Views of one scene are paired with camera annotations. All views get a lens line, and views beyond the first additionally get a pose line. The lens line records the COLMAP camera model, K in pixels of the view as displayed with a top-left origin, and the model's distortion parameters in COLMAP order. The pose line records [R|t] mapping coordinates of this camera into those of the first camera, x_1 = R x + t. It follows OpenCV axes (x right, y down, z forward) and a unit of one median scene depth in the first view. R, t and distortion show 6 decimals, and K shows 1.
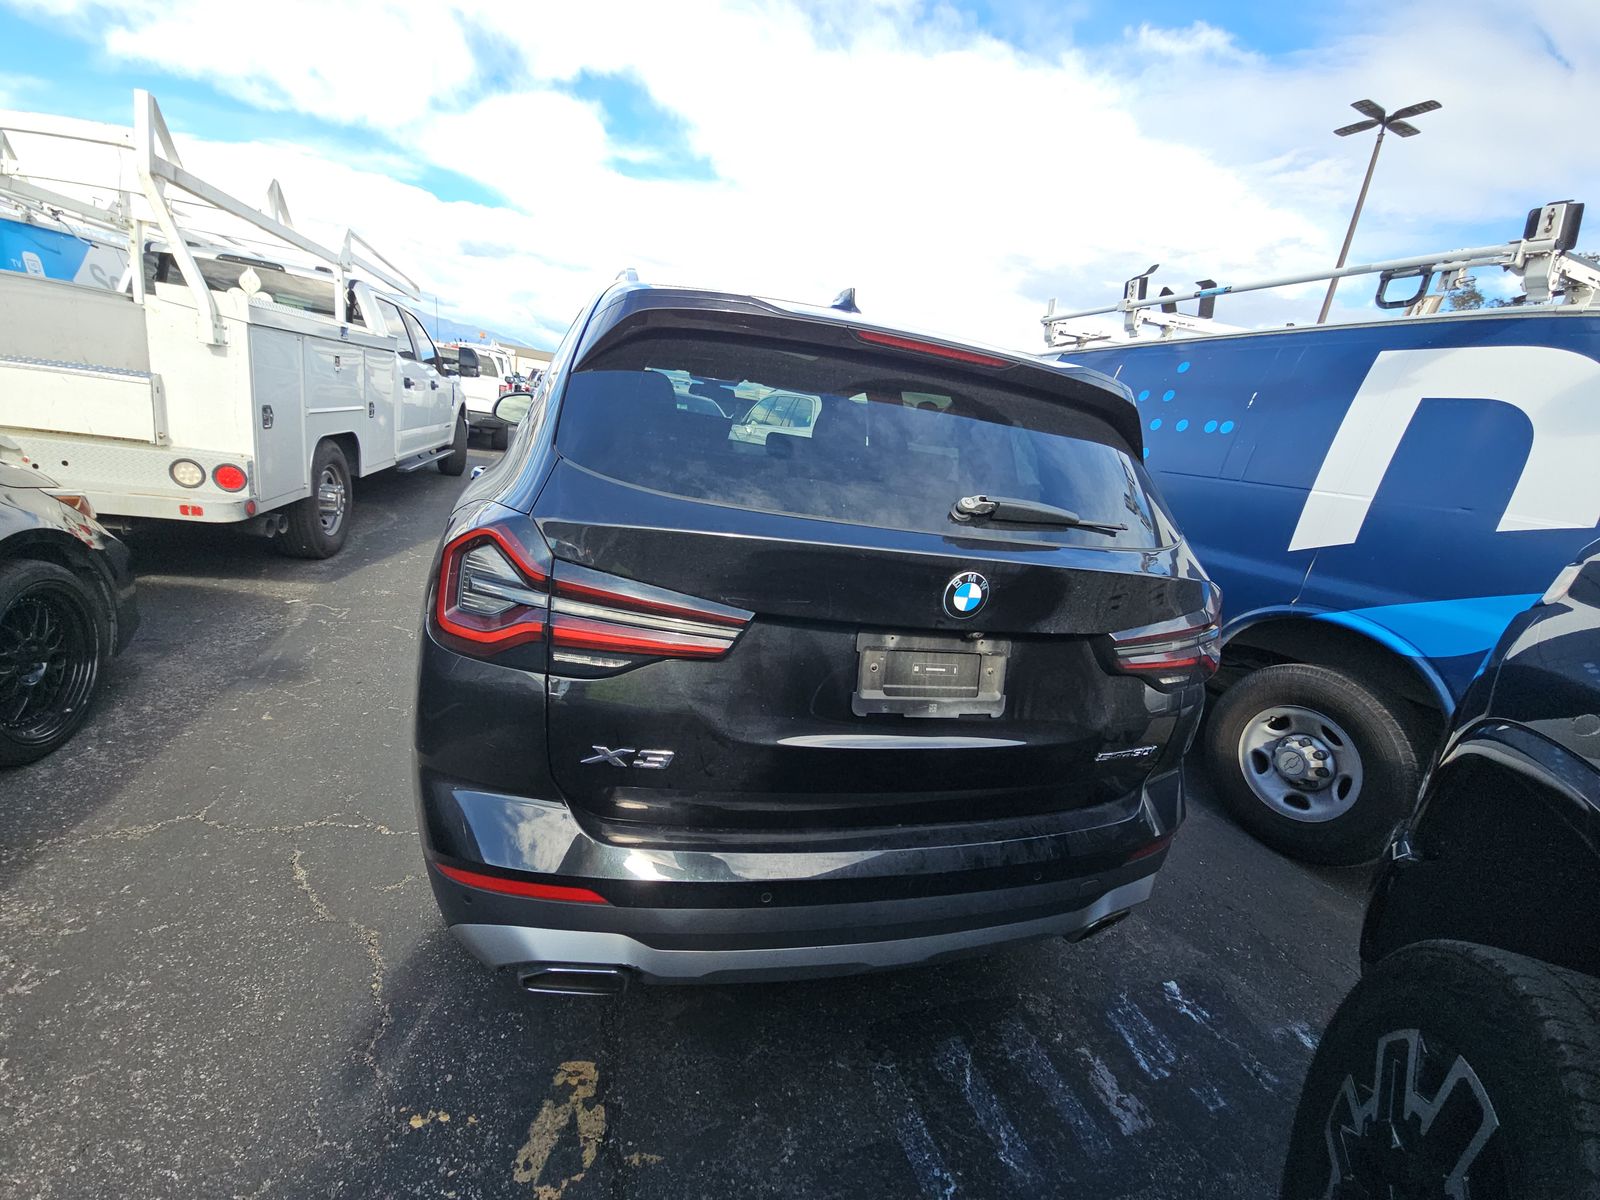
lens RADIAL K [[652.2, 0, 795.7], [0, 652.2, 595.7], [0, 0, 1]] dist [0.003026, -0.000667]
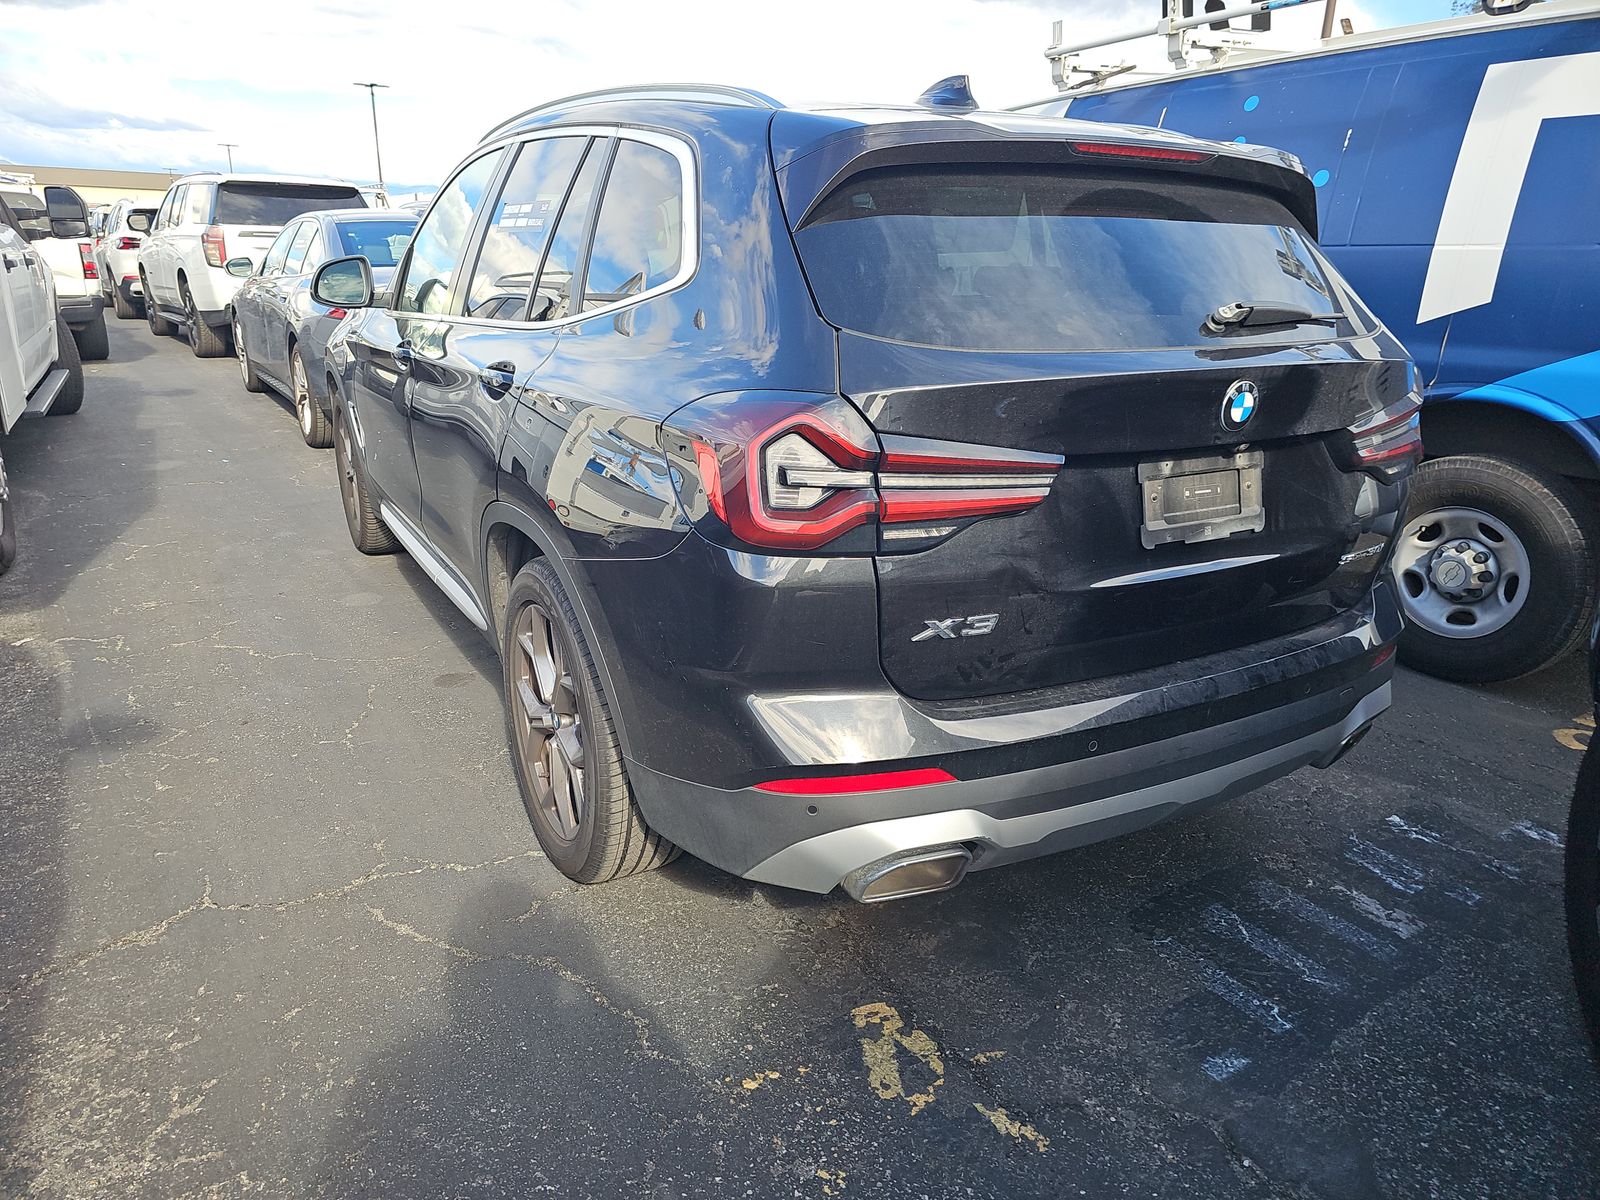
lens RADIAL K [[1066.3, 0, 797.9], [0, 1066.3, 608.2], [0, 0, 1]] dist [0.039762, -0.031267]
pose [[0.965290, -0.193852, 0.175034, -0.579840], [0.178305, 0.978808, 0.100711, 0.012779], [-0.190848, -0.066005, 0.979398, -0.391842]]
